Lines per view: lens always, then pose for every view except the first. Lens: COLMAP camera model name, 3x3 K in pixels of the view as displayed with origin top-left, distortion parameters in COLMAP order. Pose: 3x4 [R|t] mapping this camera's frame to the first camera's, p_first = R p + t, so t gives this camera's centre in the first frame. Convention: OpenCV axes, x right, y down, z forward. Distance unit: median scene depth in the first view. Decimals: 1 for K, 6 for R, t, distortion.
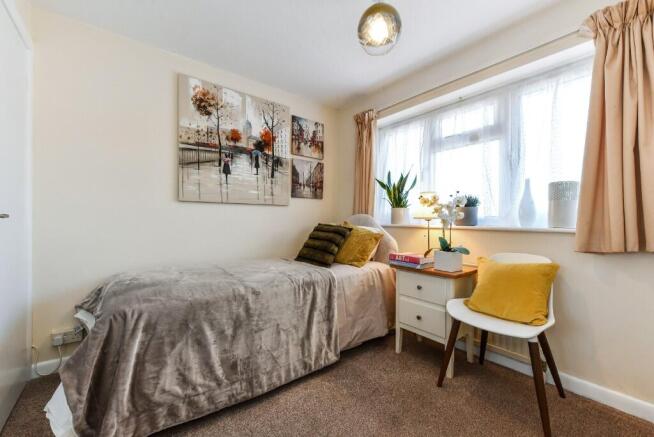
lens RADIAL K [[263.8, 0, 325.4], [0, 263.8, 215.1], [0, 0, 1]] dist [0.001561, 0.000007]
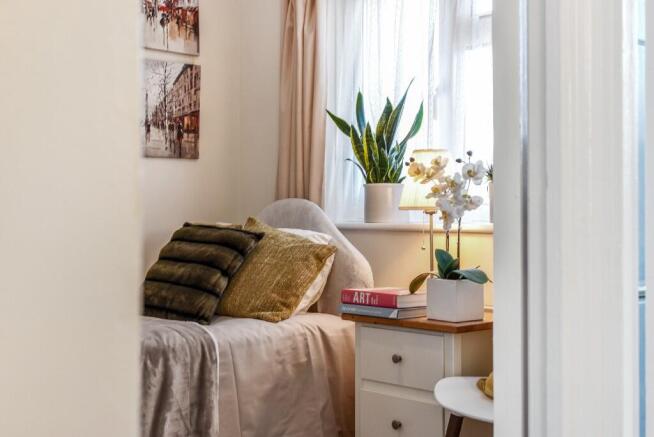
lens RADIAL K [[936.0, 0, 296.7], [0, 936.0, 204.8], [0, 0, 1]] dist [0.134005, -1.281880]
pose [[0.998087, -0.005908, 0.061544, 0.066617], [0.005352, 0.999943, 0.009190, -0.009179], [-0.061595, -0.008843, 0.998062, -0.508007]]
